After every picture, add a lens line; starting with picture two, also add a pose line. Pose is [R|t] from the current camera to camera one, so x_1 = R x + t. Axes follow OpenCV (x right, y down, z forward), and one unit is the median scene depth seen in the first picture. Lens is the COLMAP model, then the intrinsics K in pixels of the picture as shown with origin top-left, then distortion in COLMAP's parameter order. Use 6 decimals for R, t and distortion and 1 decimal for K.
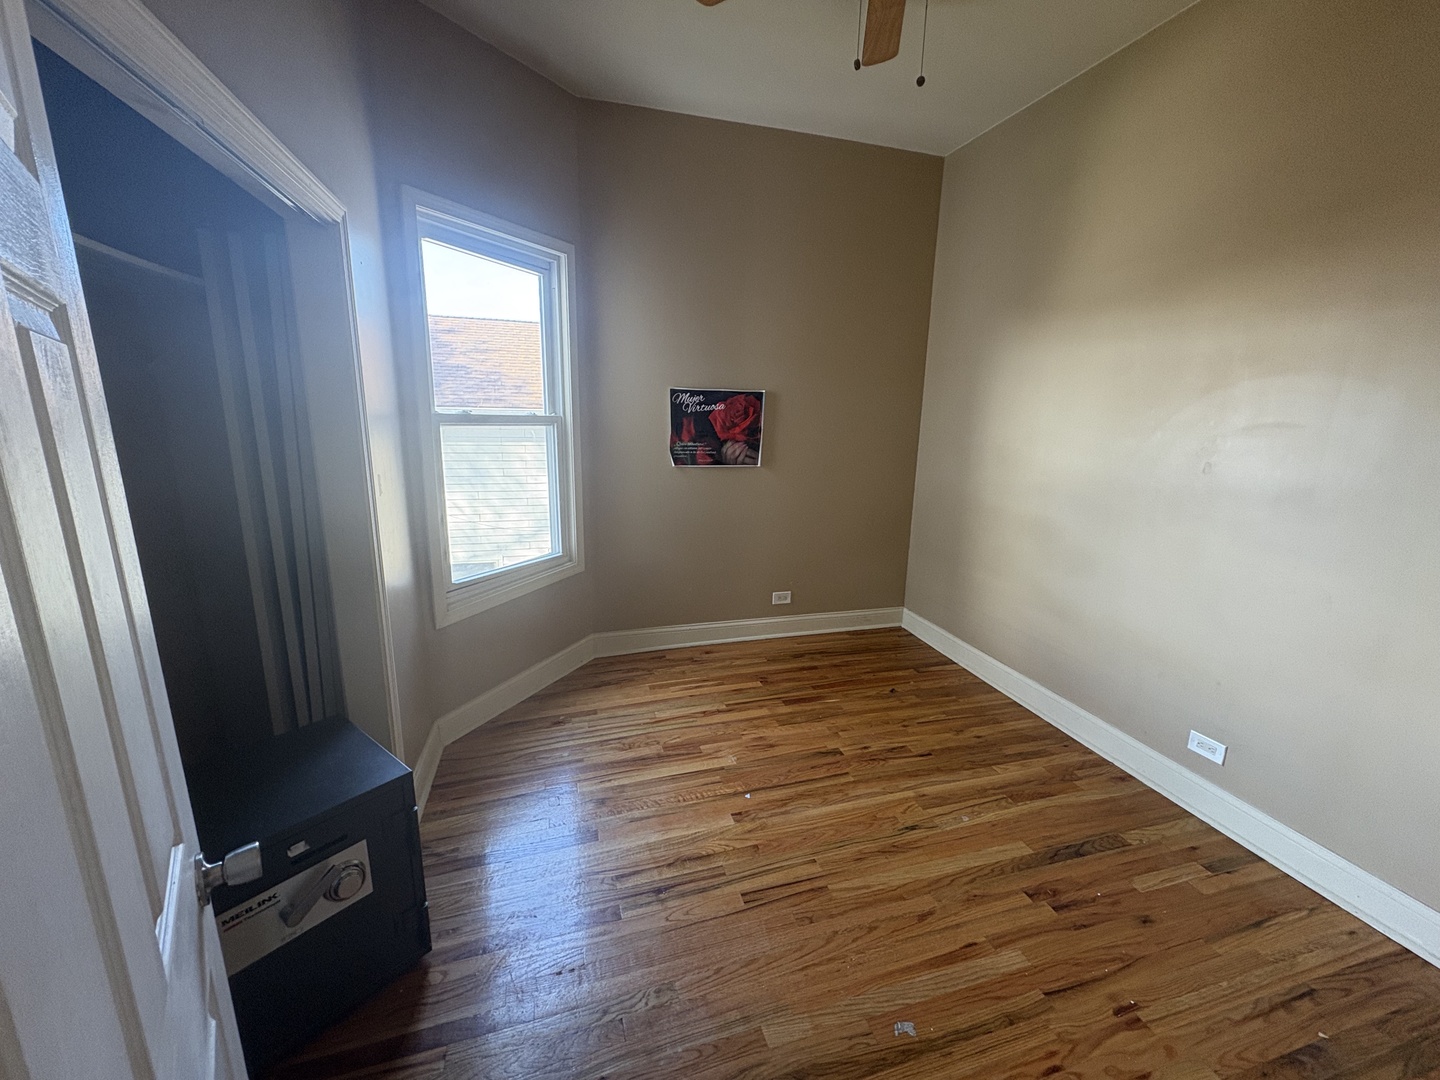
lens RADIAL K [[570.0, 0, 719.5], [0, 570.0, 538.7], [0, 0, 1]] dist [0.000212, 0.000056]
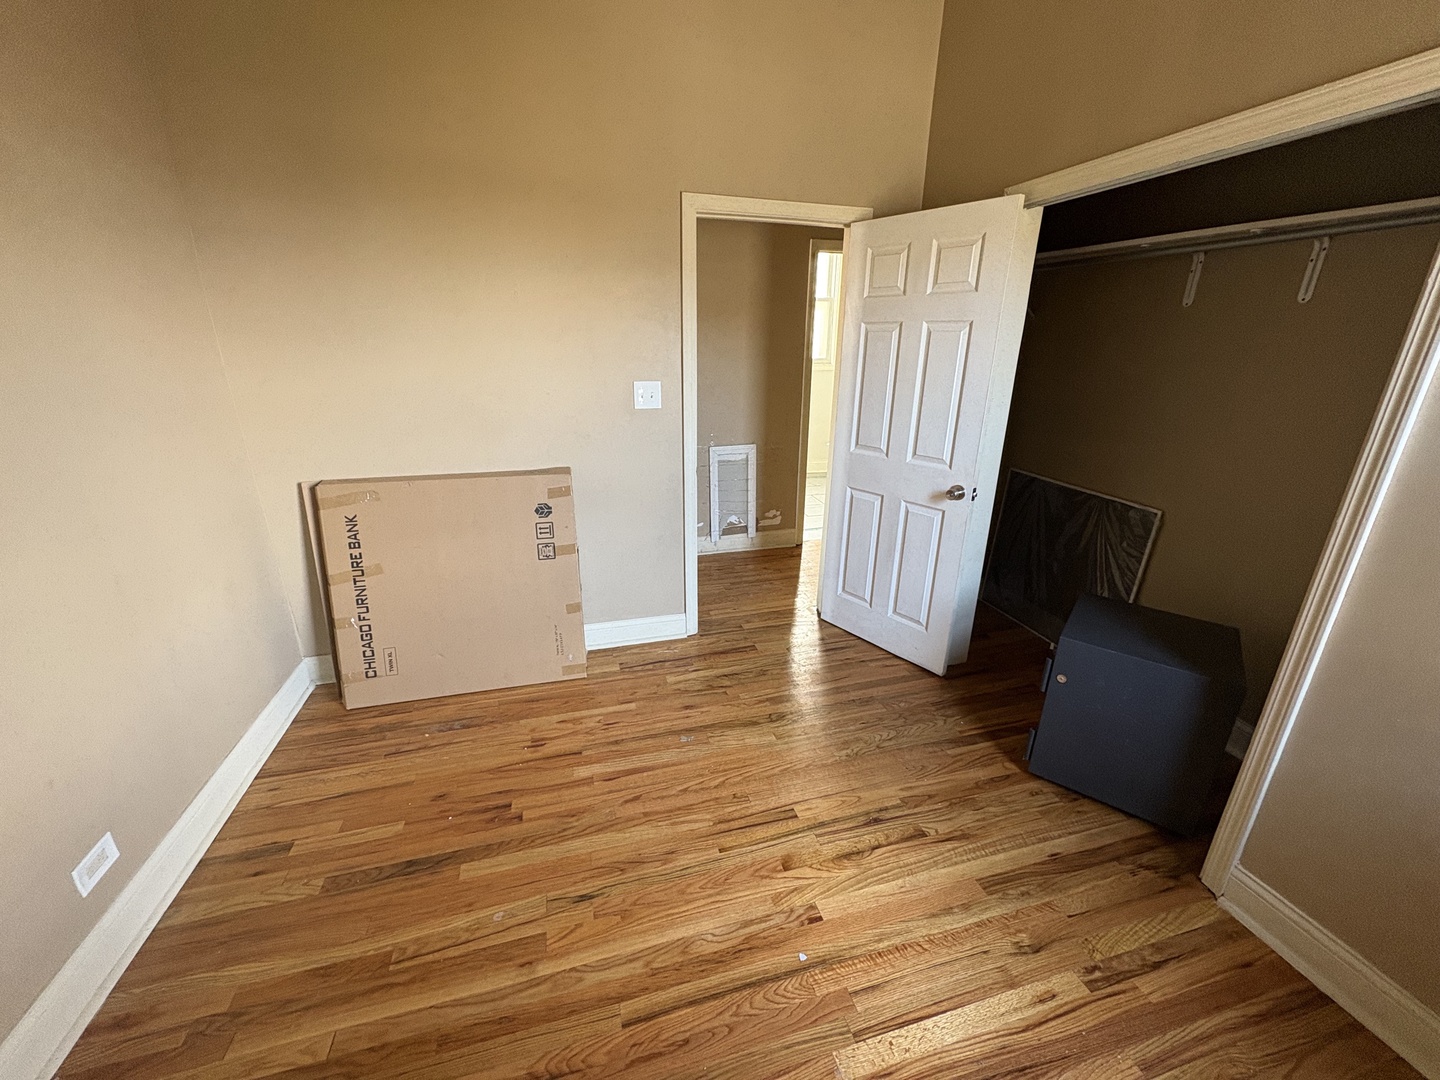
lens RADIAL K [[570.0, 0, 717.6], [0, 570.0, 540.8], [0, 0, 1]] dist [0.000212, 0.000056]
pose [[-0.999747, -0.022480, 0.000967, 0.178767], [-0.018649, 0.851901, 0.523371, -0.326005], [-0.012590, 0.523220, -0.852105, 1.490961]]
